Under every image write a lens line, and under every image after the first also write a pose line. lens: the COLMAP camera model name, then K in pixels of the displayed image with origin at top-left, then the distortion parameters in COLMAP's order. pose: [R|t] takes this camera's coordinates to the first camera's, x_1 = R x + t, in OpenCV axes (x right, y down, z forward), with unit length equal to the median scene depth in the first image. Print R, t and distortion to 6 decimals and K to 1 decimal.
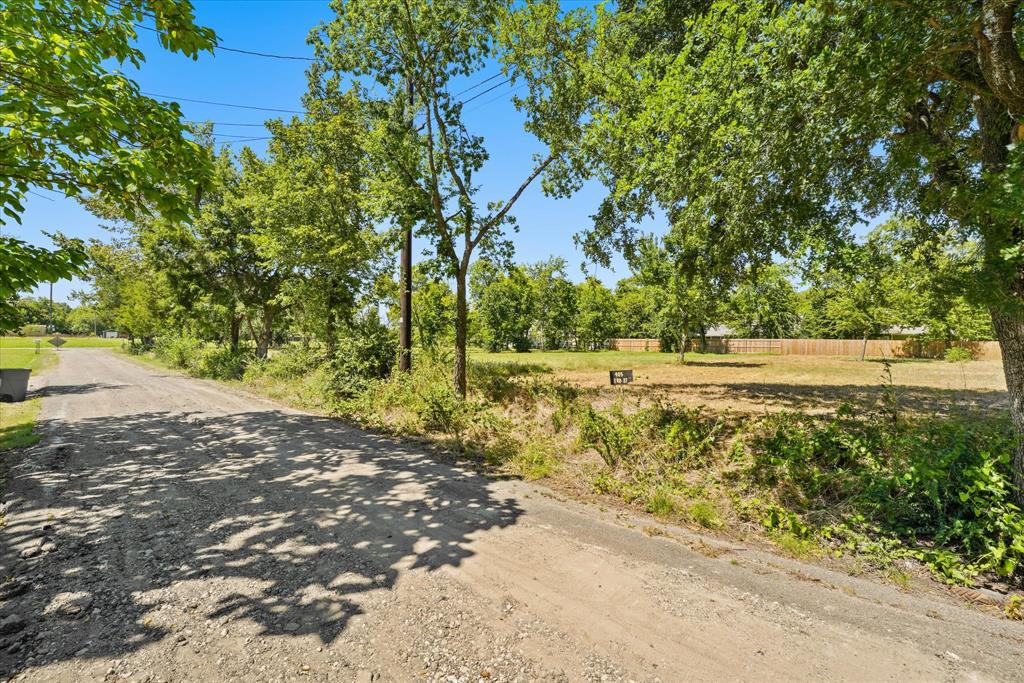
lens RADIAL K [[428.2, 0, 512.0], [0, 428.2, 341.5], [0, 0, 1]] dist [-0.034311, 0.000024]
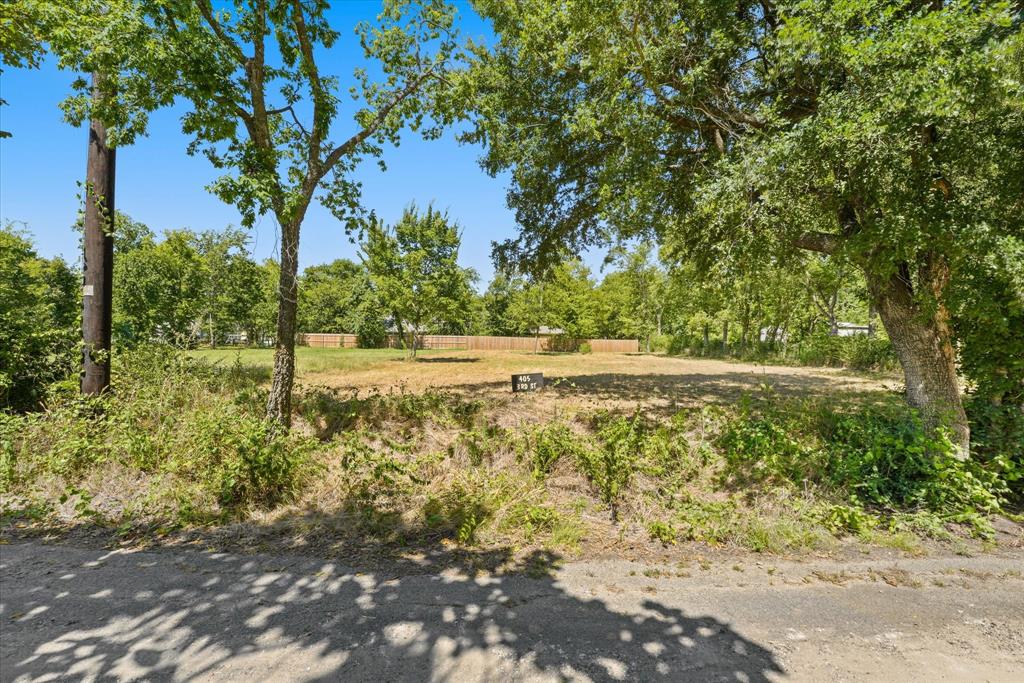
lens RADIAL K [[428.2, 0, 512.0], [0, 428.2, 341.5], [0, 0, 1]] dist [-0.034311, 0.000024]
pose [[0.722875, 0.004378, 0.690965, -0.081719], [-0.011949, 0.999910, 0.006166, 0.000377], [-0.690875, -0.012713, 0.722862, 0.105991]]
